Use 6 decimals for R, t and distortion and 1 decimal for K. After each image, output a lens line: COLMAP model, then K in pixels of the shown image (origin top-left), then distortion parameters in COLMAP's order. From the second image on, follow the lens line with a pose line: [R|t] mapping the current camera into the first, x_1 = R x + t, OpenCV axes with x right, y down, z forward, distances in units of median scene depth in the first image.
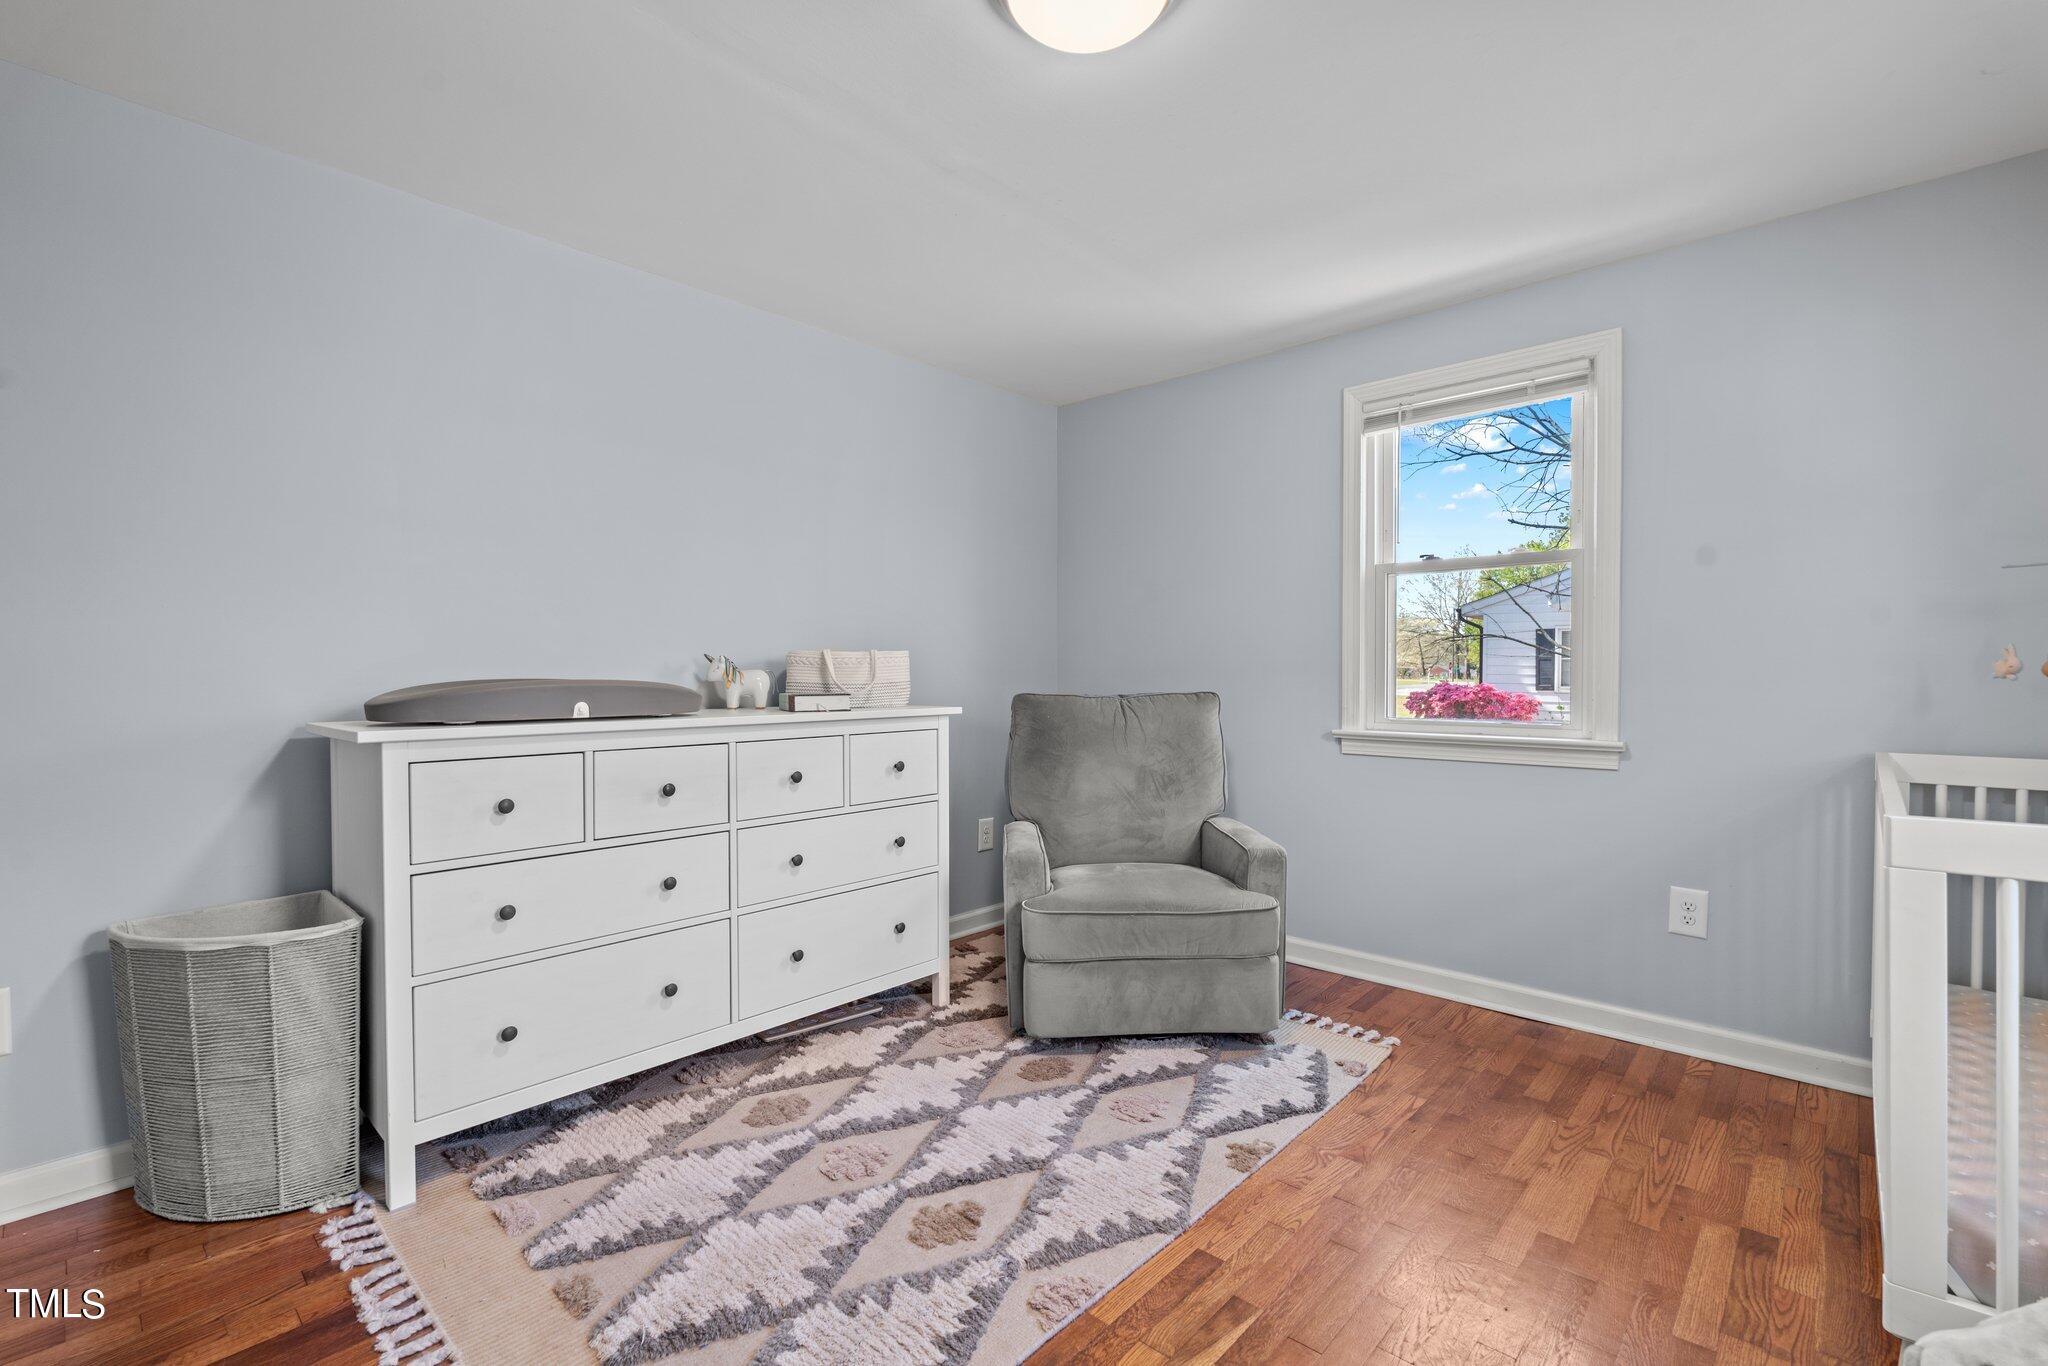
lens RADIAL K [[926.0, 0, 1017.0], [0, 926.0, 693.7], [0, 0, 1]] dist [-0.005652, -0.000131]
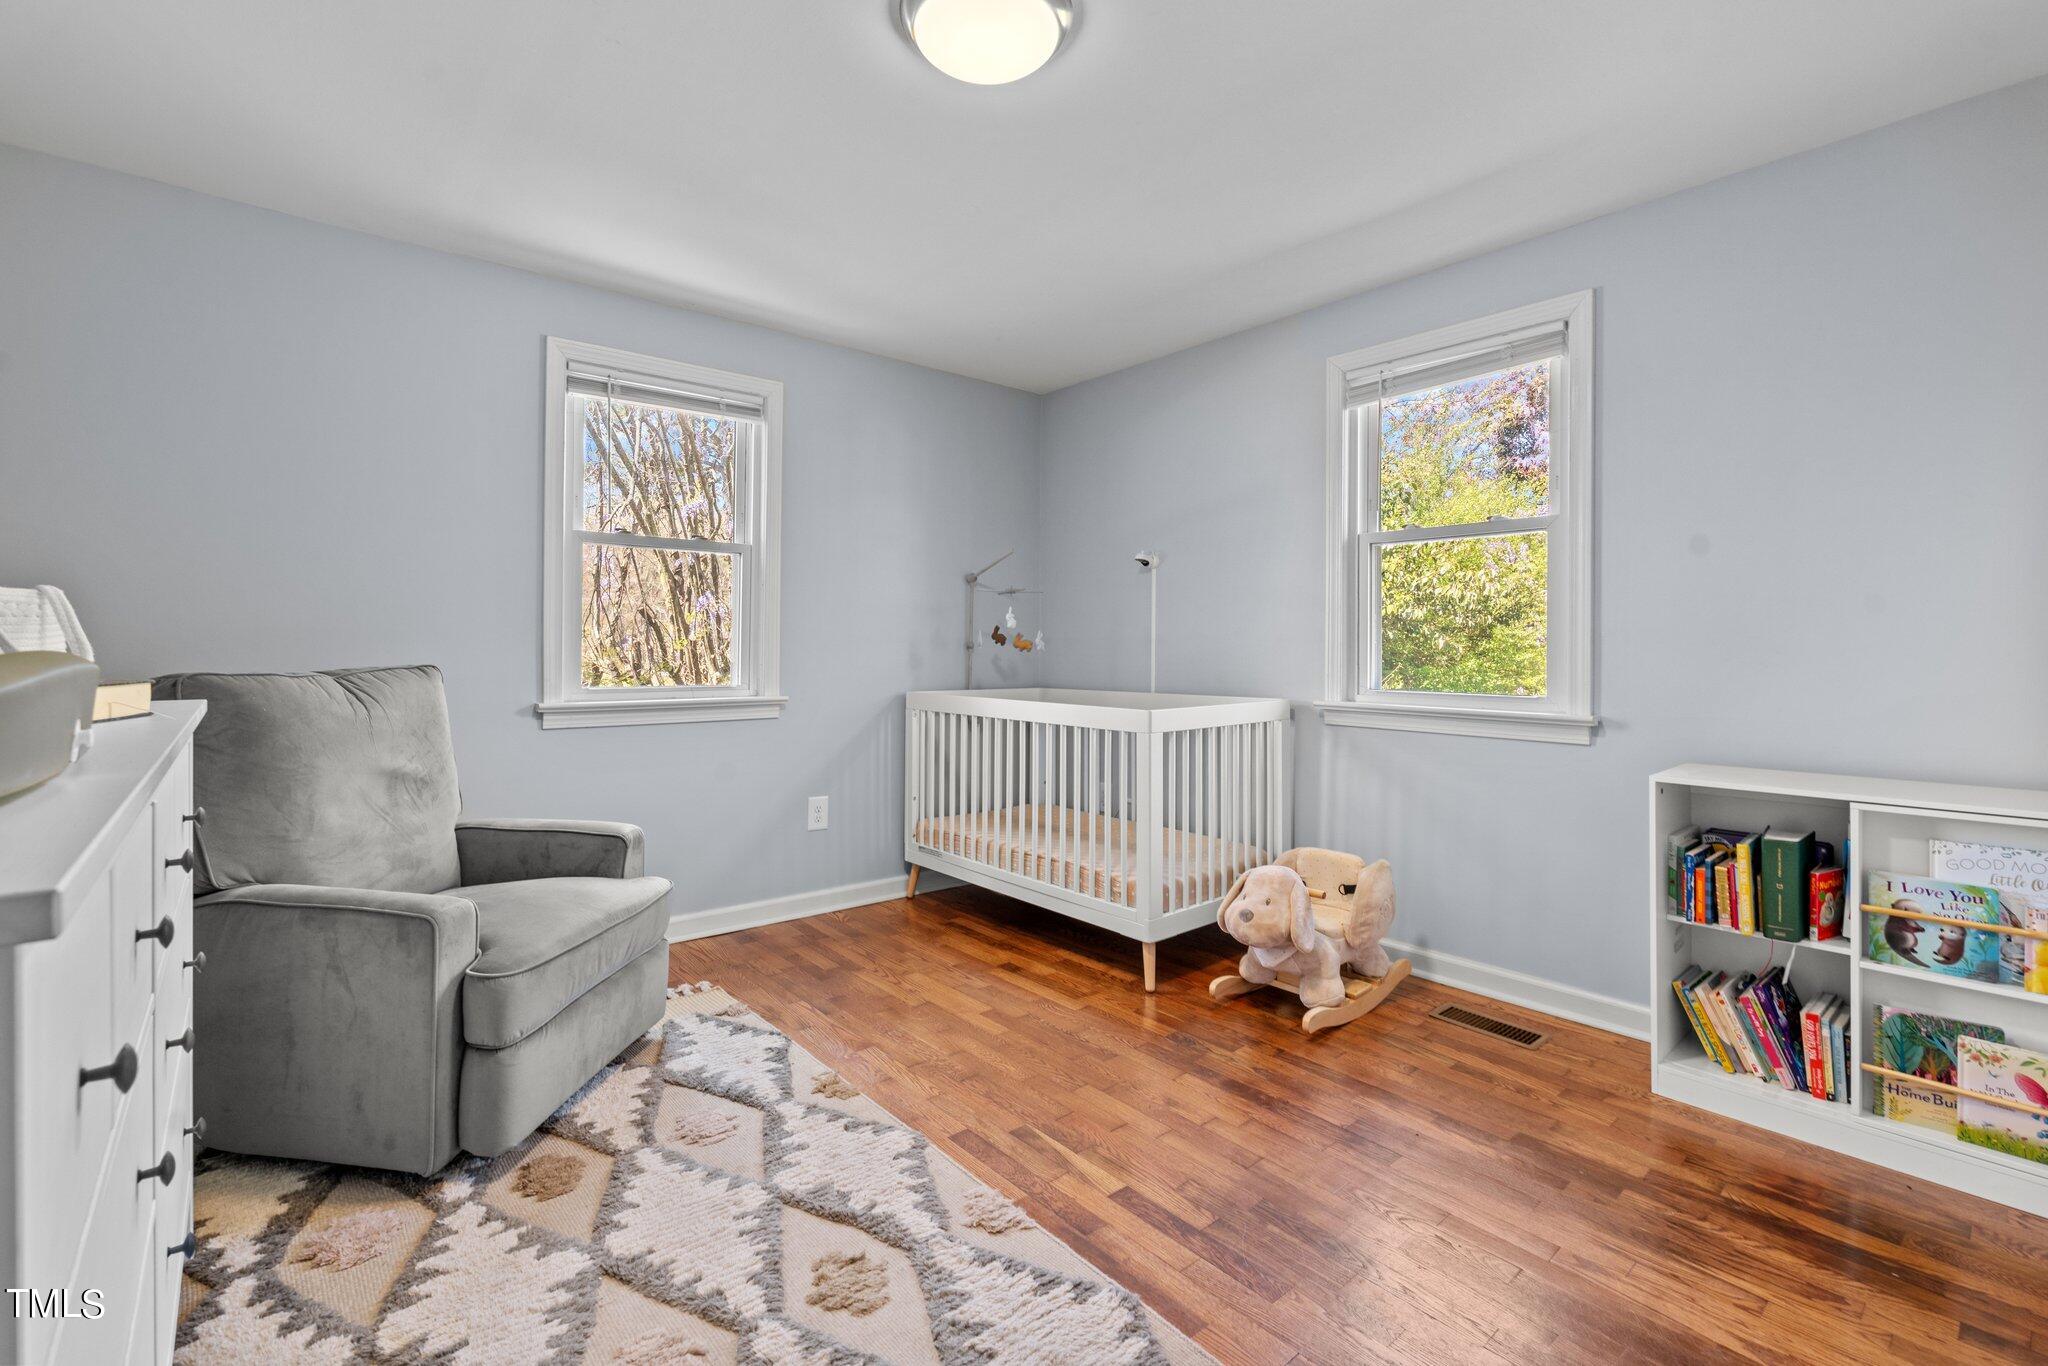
lens RADIAL K [[926.0, 0, 1026.3], [0, 926.0, 666.4], [0, 0, 1]] dist [-0.005652, -0.000131]
pose [[0.100480, -0.017647, 0.994783, -0.664359], [0.016341, 0.999737, 0.016084, -0.006785], [-0.994805, 0.014640, 0.100742, 0.547623]]
